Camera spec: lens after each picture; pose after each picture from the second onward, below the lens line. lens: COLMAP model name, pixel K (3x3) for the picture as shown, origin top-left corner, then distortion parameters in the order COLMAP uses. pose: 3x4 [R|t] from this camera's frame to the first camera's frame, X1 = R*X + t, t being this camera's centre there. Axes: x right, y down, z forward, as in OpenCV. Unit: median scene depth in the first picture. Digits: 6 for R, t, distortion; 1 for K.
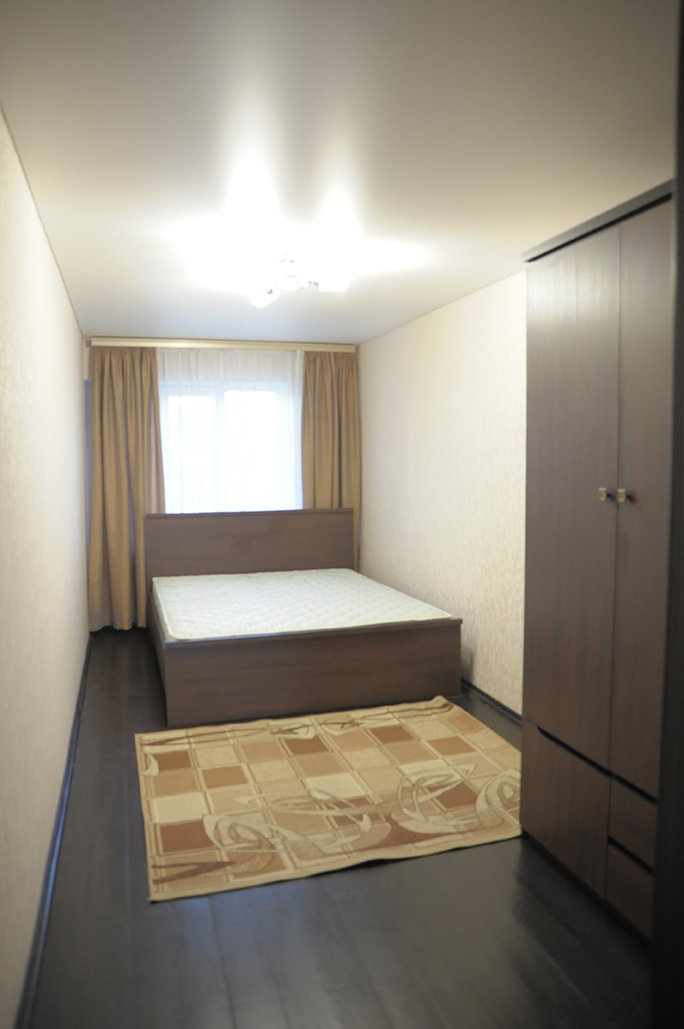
lens RADIAL K [[744.0, 0, 342.0], [0, 744.0, 514.5], [0, 0, 1]] dist [-0.165946, 0.137398]
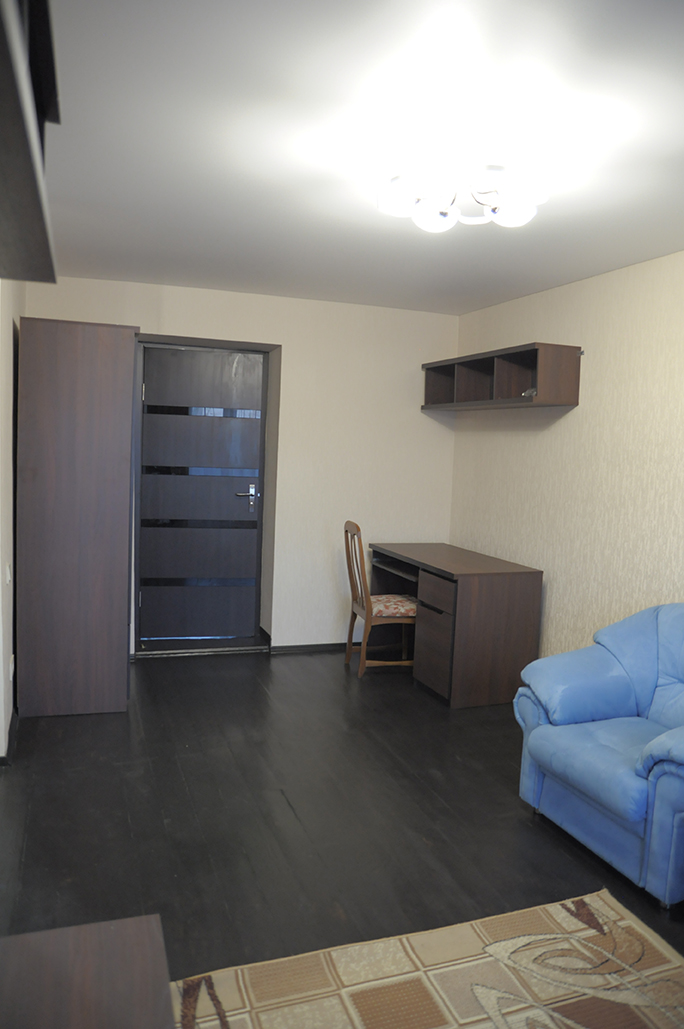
lens RADIAL K [[744.0, 0, 342.0], [0, 744.0, 514.5], [0, 0, 1]] dist [-0.165946, 0.137398]
pose [[-0.038465, -0.069336, 0.996852, -0.433736], [0.046357, 0.996392, 0.071093, -0.108771], [-0.998184, 0.048945, -0.035112, 1.300162]]
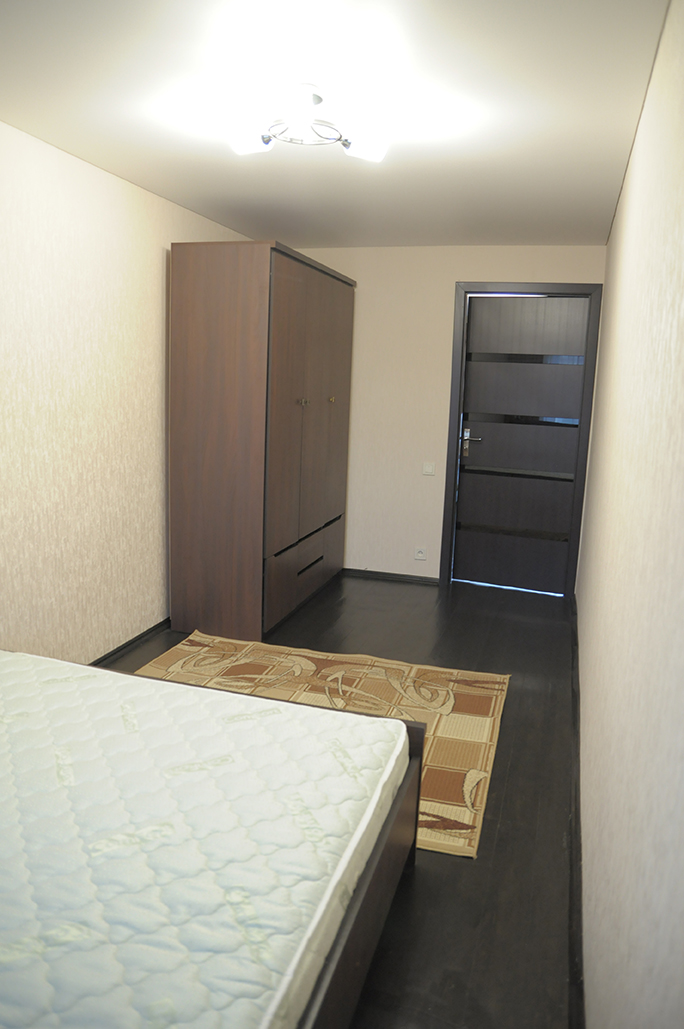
lens RADIAL K [[744.0, 0, 342.0], [0, 744.0, 514.5], [0, 0, 1]] dist [-0.165946, 0.137398]
pose [[-0.833798, -0.121758, 0.538476, -0.627804], [0.012216, 0.971068, 0.238490, -0.155813], [-0.551935, 0.205430, -0.808187, 1.944176]]
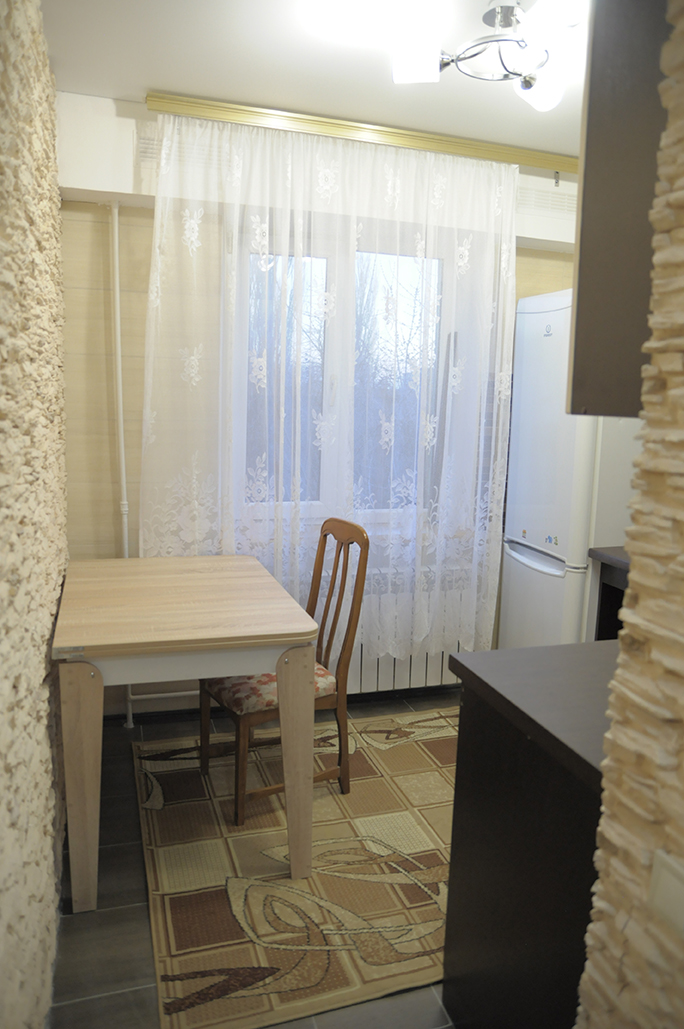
lens RADIAL K [[744.0, 0, 342.0], [0, 744.0, 514.5], [0, 0, 1]] dist [-0.165946, 0.137398]
pose [[0.999100, 0.038072, 0.018709, -0.101183], [-0.039455, 0.995999, 0.080178, -0.026361], [-0.015582, -0.080844, 0.996605, 0.286989]]
